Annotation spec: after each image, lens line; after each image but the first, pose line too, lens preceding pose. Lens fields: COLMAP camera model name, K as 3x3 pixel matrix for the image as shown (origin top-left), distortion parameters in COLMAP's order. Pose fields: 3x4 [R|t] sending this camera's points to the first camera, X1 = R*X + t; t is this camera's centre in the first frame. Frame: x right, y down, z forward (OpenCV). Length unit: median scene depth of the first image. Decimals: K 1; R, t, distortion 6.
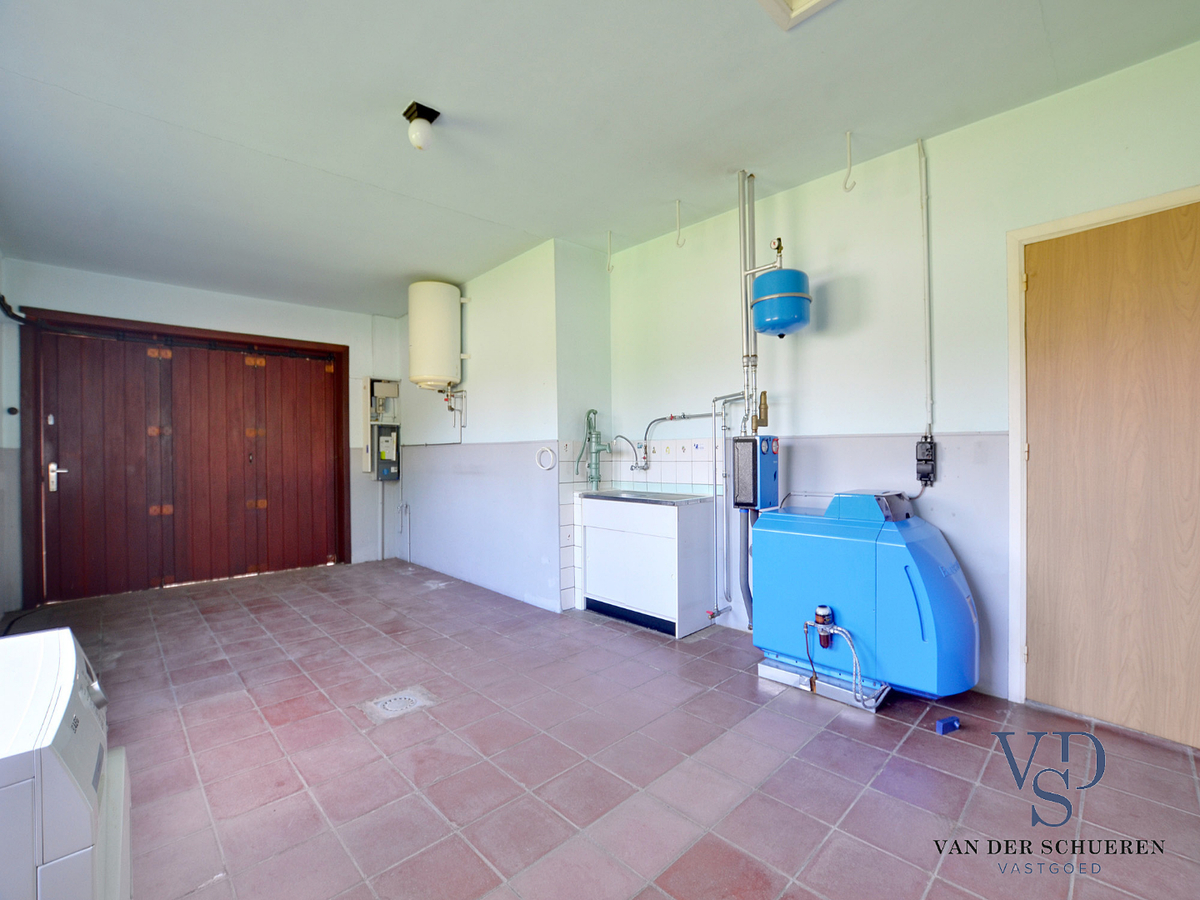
lens RADIAL K [[521.8, 0, 602.9], [0, 521.8, 452.8], [0, 0, 1]] dist [-0.035549, 0.005171]
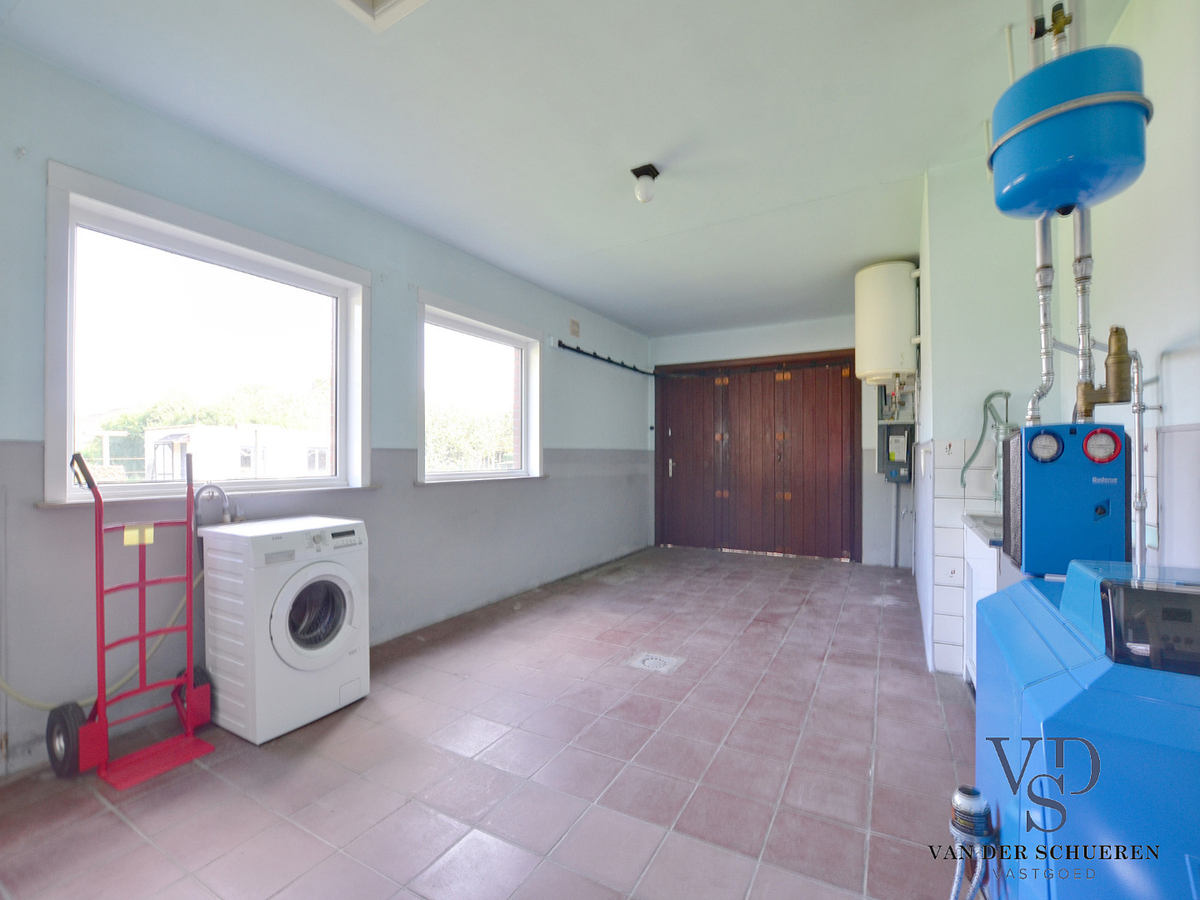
lens RADIAL K [[521.8, 0, 614.8], [0, 521.8, 453.6], [0, 0, 1]] dist [-0.035549, 0.005171]
pose [[0.306836, 0.005178, -0.951748, 0.453443], [-0.000533, 0.999986, 0.005269, -0.006181], [0.951762, -0.001110, 0.306835, 0.331714]]
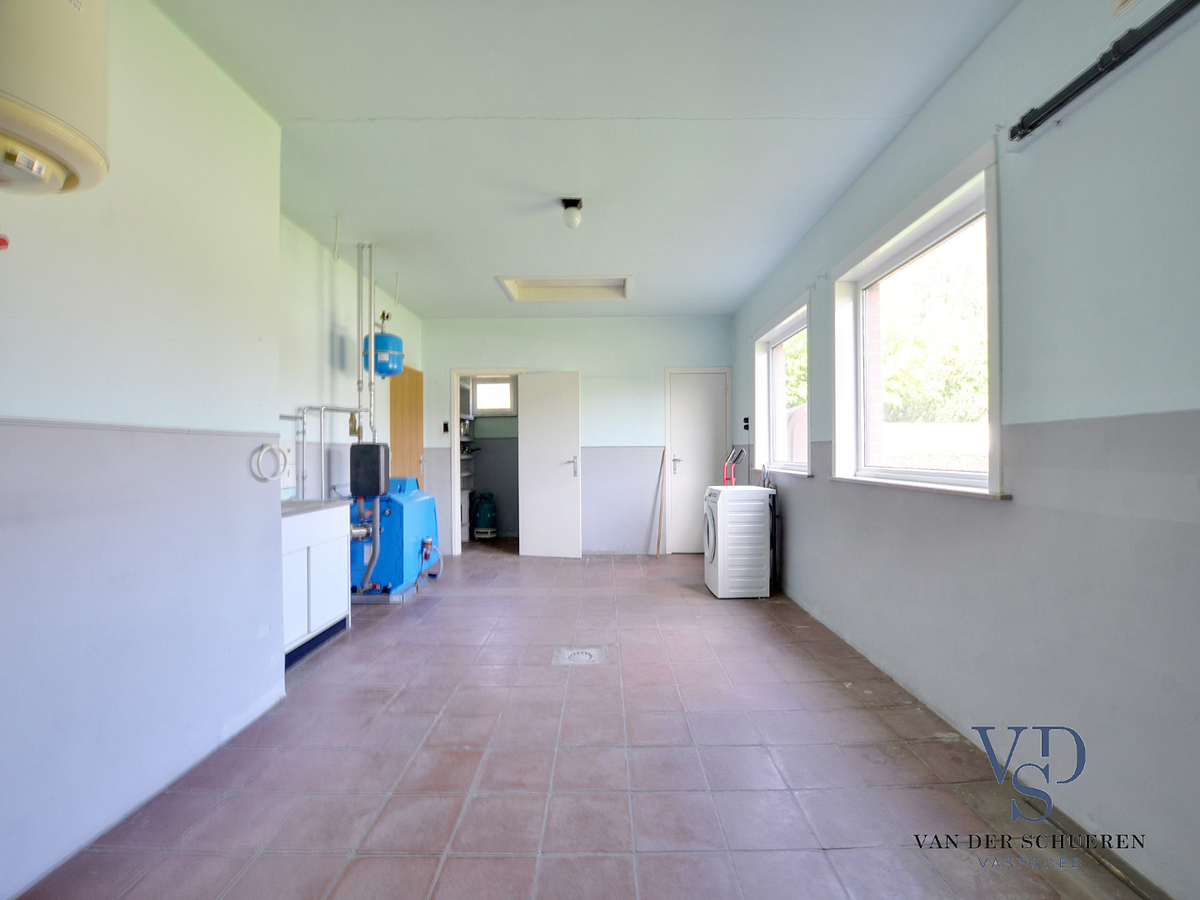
lens RADIAL K [[521.8, 0, 608.8], [0, 521.8, 450.3], [0, 0, 1]] dist [-0.035549, 0.005171]
pose [[-0.722043, 0.020743, 0.691537, -0.805882], [0.015423, 0.999785, -0.013886, 0.010126], [-0.691676, 0.000639, -0.722208, 1.135854]]
